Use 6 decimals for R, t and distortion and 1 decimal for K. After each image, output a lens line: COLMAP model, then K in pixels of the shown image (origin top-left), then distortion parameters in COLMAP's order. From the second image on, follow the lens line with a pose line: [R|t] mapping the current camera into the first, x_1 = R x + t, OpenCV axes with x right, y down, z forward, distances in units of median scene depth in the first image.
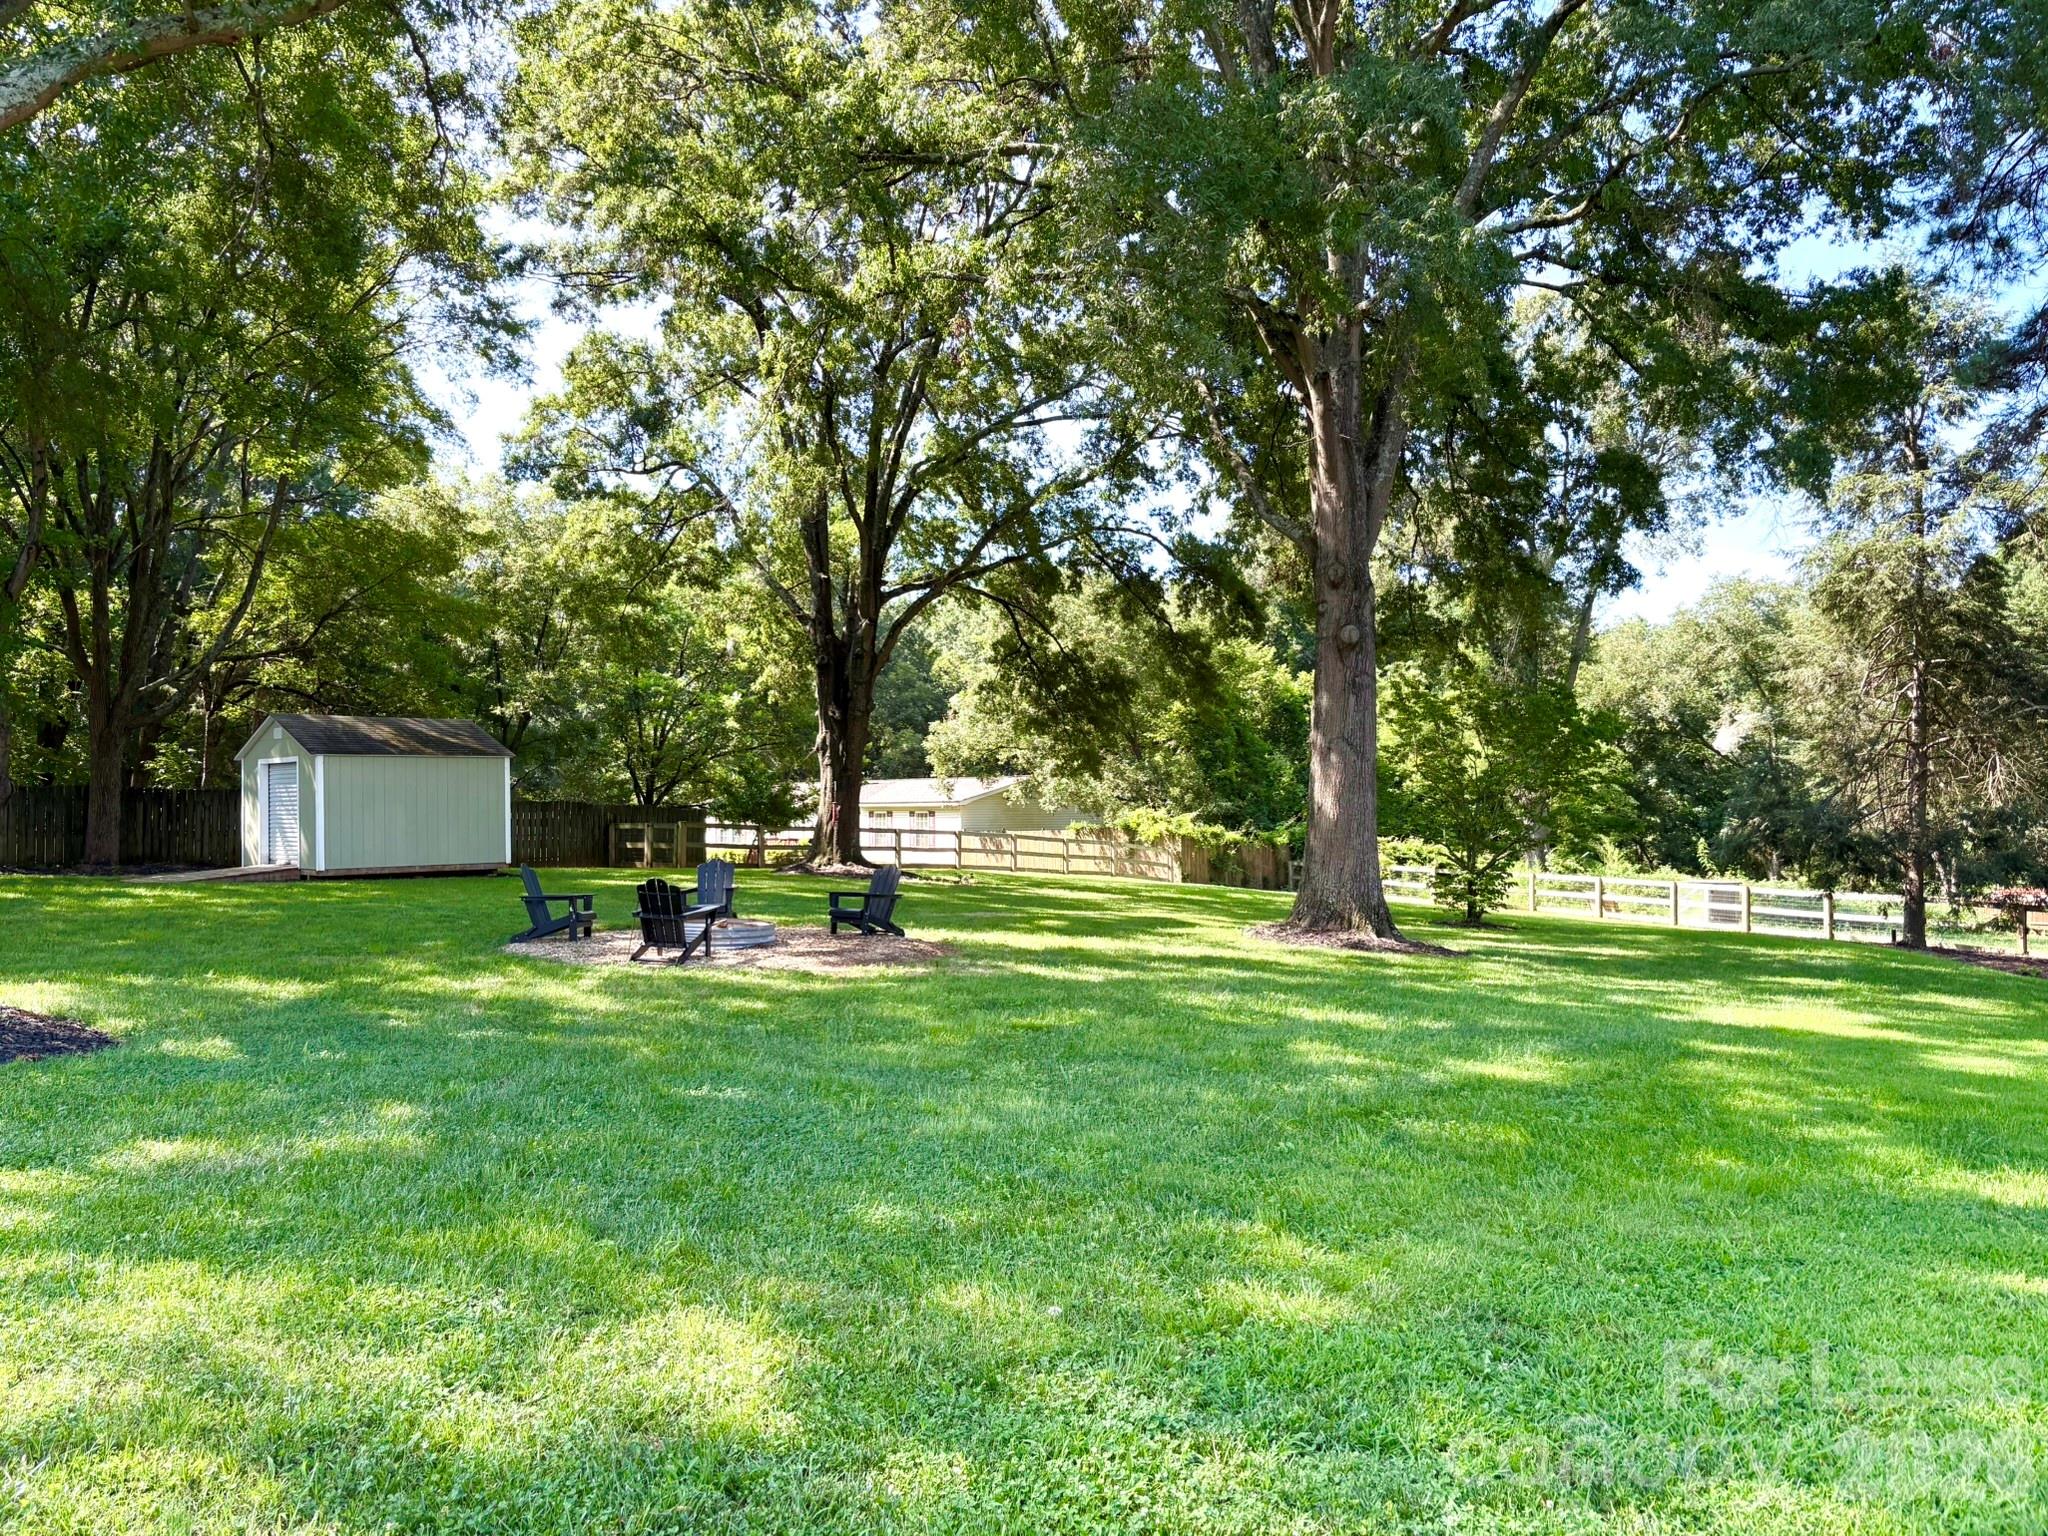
lens RADIAL K [[1540.0, 0, 1024.0], [0, 1540.0, 768.0], [0, 0, 1]] dist [0.005843, 0.000428]
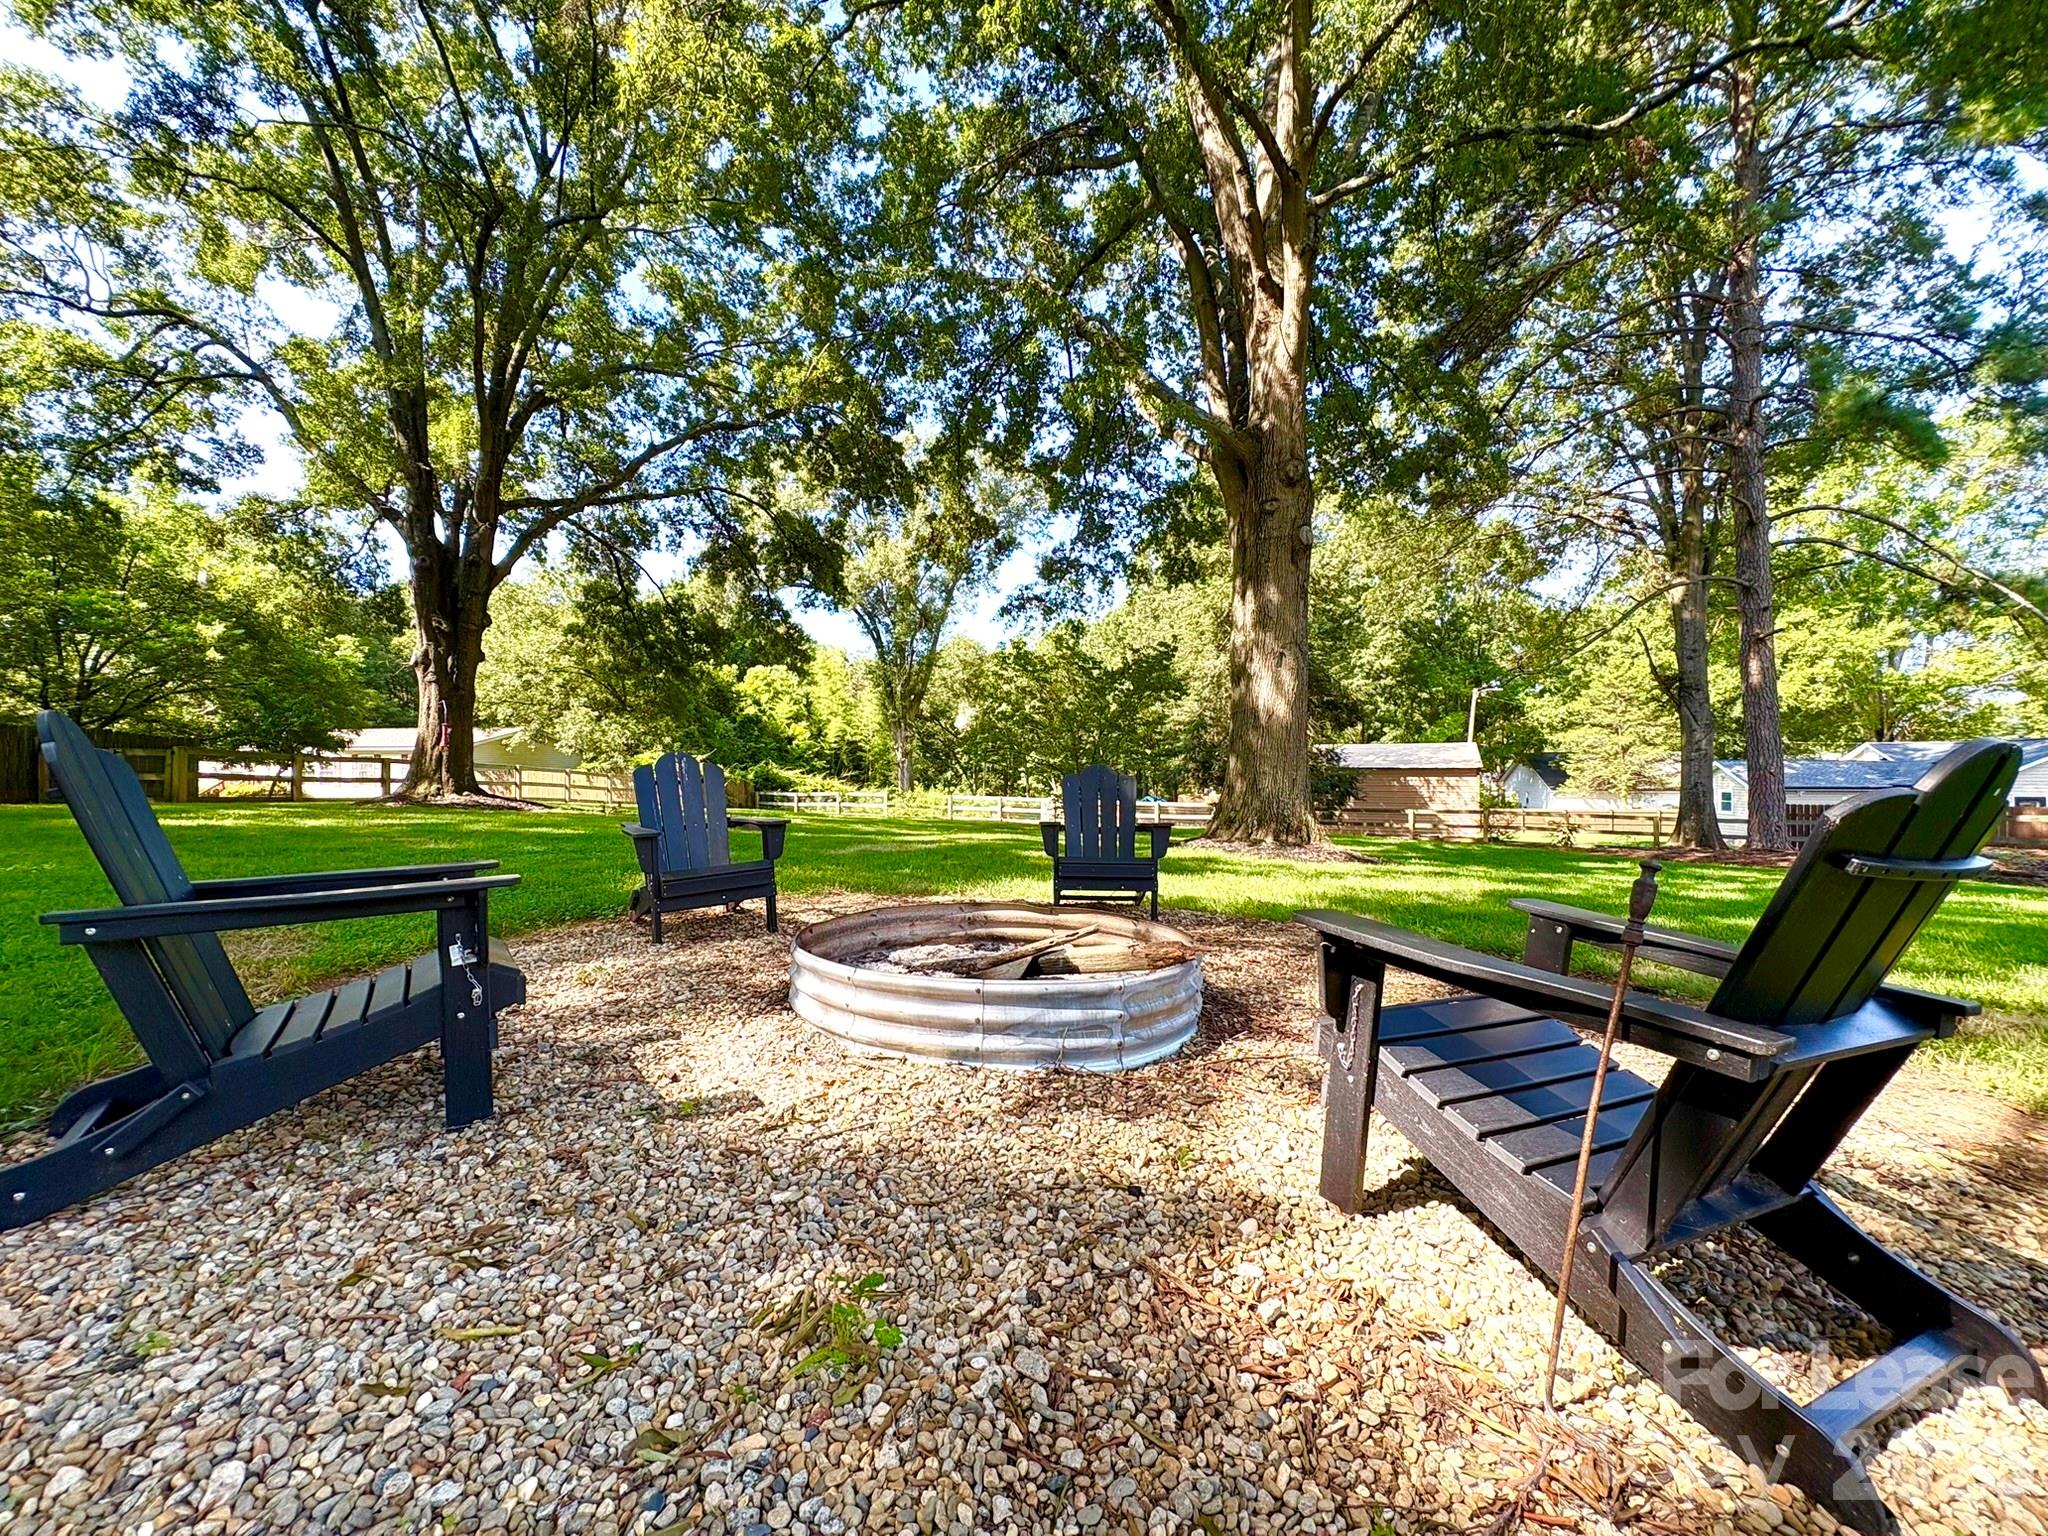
lens RADIAL K [[824.3, 0, 1024.0], [0, 824.3, 768.0], [0, 0, 1]] dist [-0.003418, -0.000636]
pose [[0.795758, 0.007407, 0.605570, -0.118079], [-0.023748, 0.999538, 0.018981, 0.024972], [-0.605150, -0.029485, 0.795566, 0.346306]]
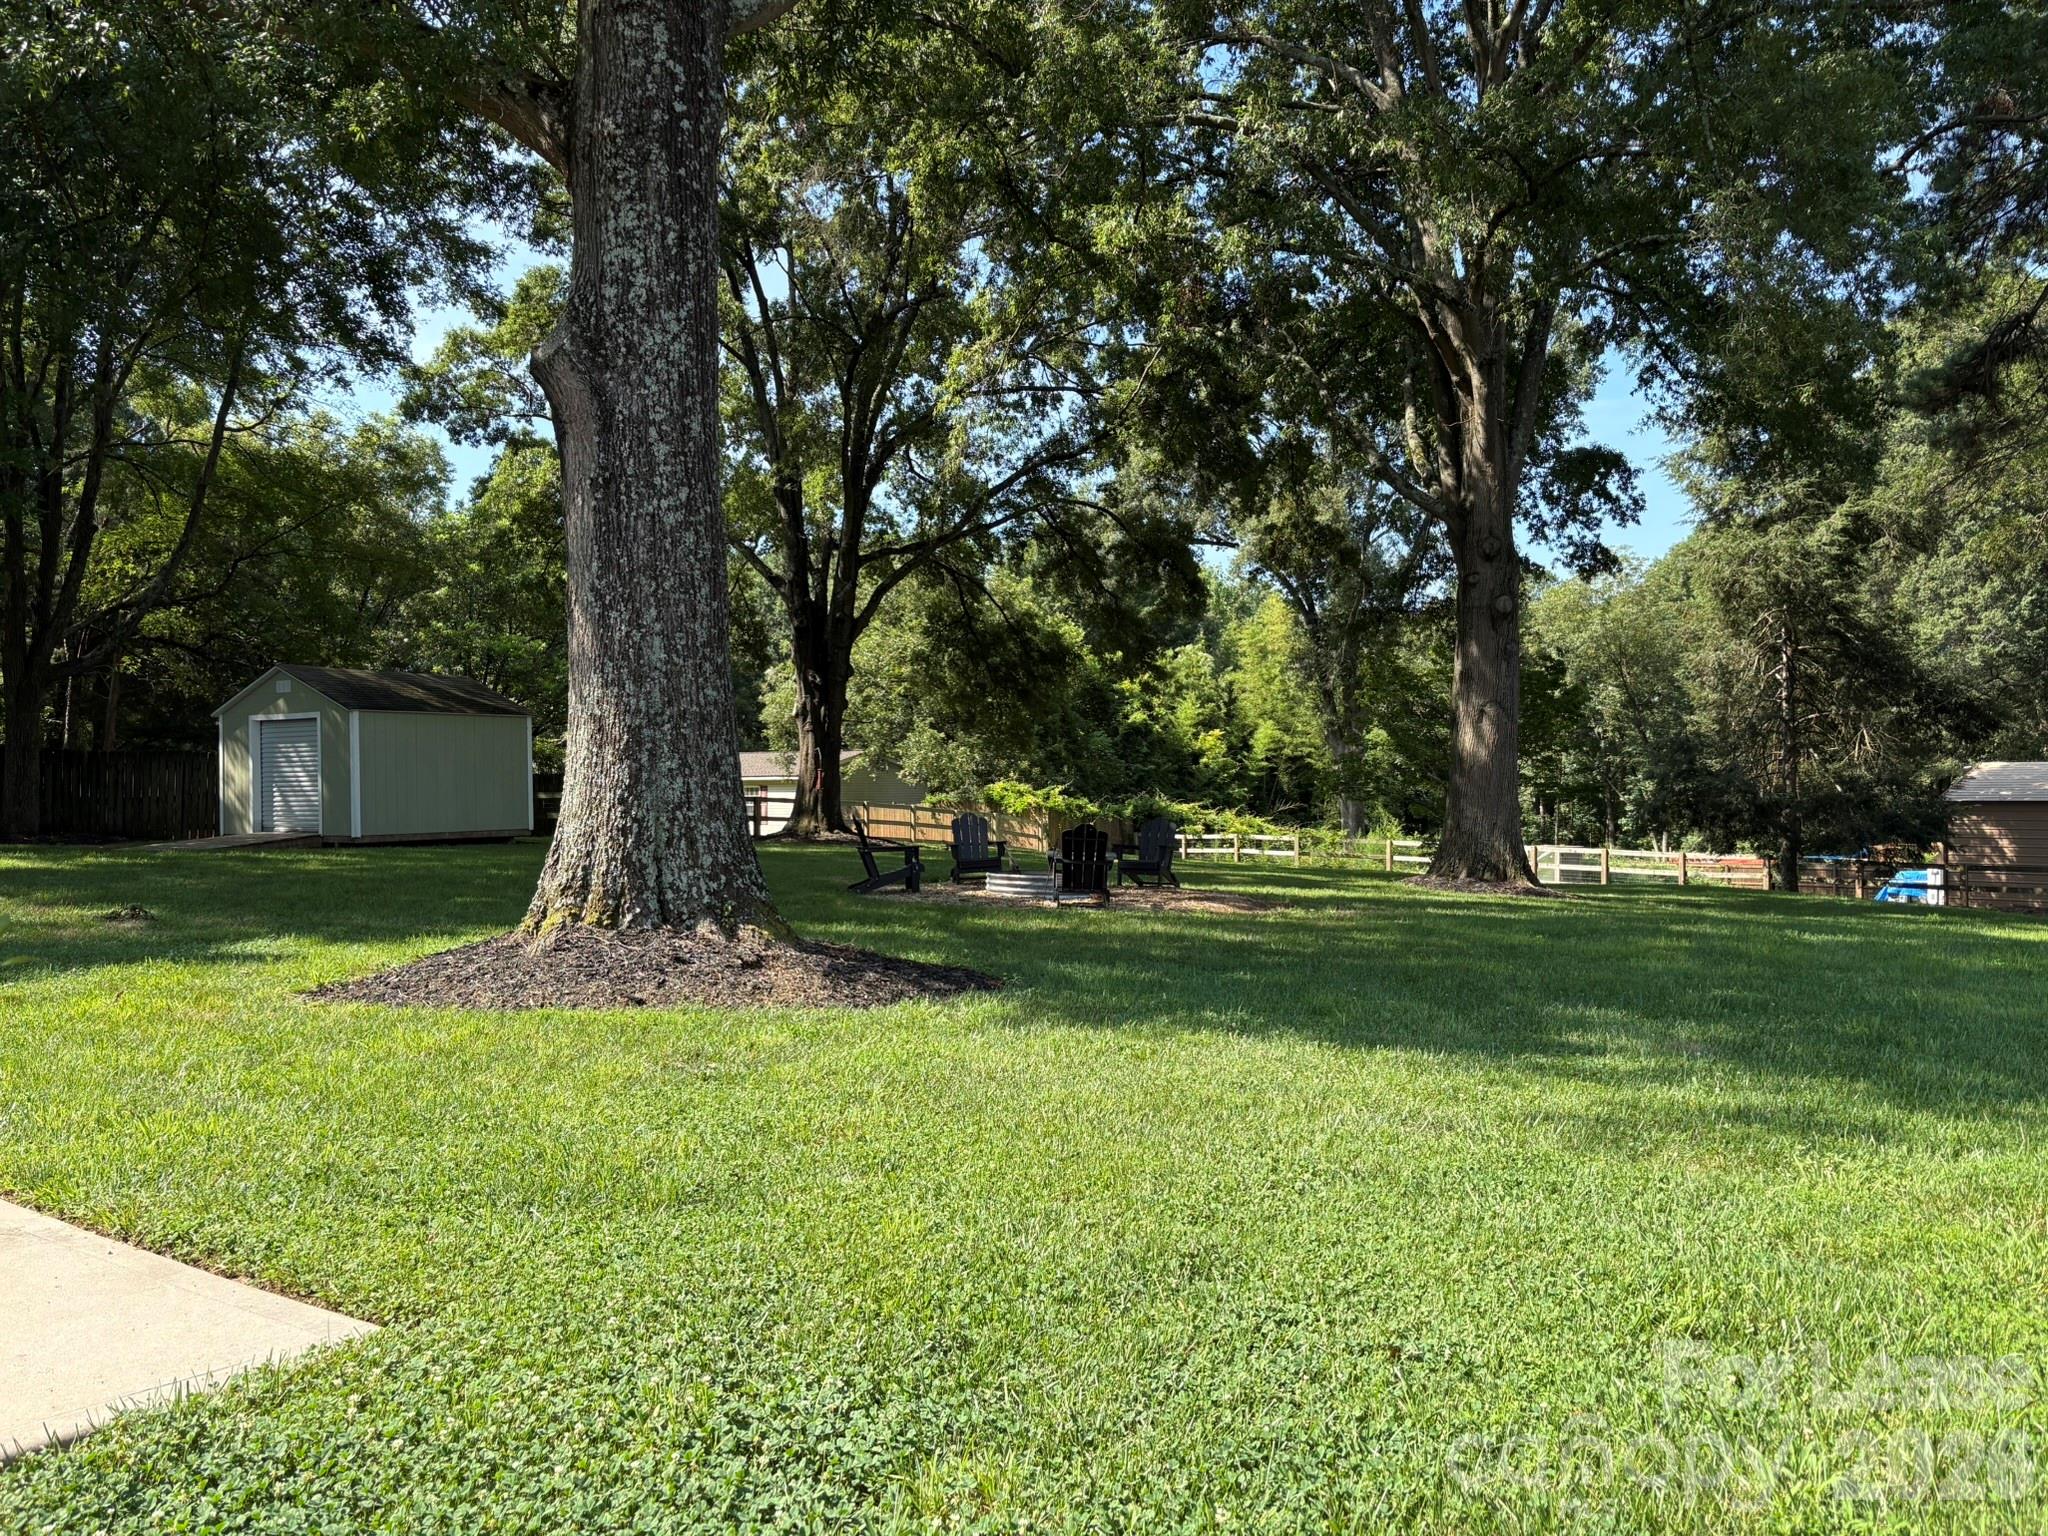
lens RADIAL K [[1544.4, 0, 1024.0], [0, 1544.4, 768.0], [0, 0, 1]] dist [0.034306, 0.000180]
pose [[0.975157, 0.003705, 0.221483, -0.175500], [-0.006198, 0.999925, 0.010561, 0.008622], [-0.221428, -0.011671, 0.975107, 0.009172]]
